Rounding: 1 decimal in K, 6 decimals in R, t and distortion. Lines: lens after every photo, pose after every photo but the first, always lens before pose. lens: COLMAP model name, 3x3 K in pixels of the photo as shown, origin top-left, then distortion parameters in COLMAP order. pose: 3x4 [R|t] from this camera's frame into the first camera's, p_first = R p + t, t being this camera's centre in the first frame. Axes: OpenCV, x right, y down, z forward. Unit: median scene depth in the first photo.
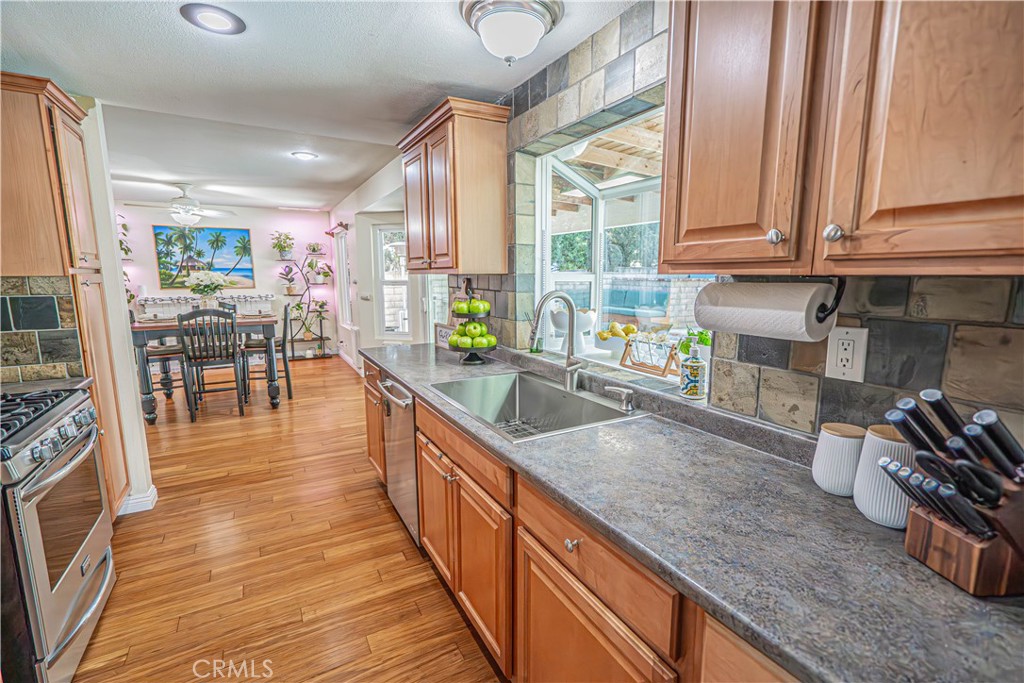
lens RADIAL K [[472.7, 0, 512.3], [0, 472.7, 349.1], [0, 0, 1]] dist [-0.003469, 0.000209]
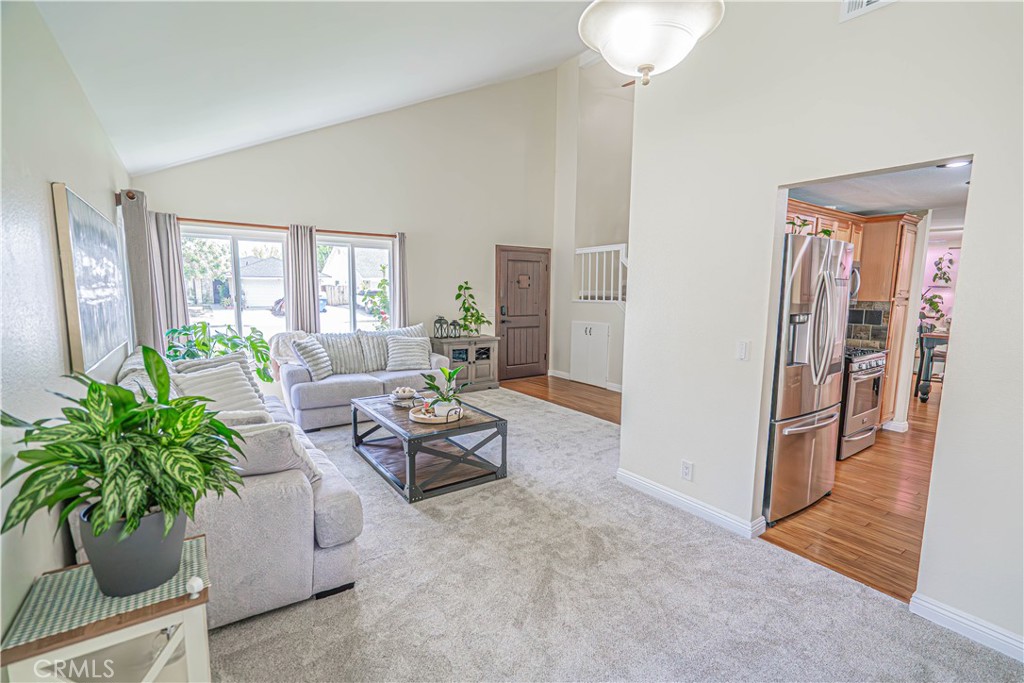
lens RADIAL K [[472.7, 0, 512.3], [0, 472.7, 349.1], [0, 0, 1]] dist [-0.003469, 0.000209]
pose [[0.126183, 0.132539, -0.983113, 0.965898], [-0.171901, 0.978963, 0.109916, 0.115276], [0.976999, 0.155129, 0.146312, -0.951270]]
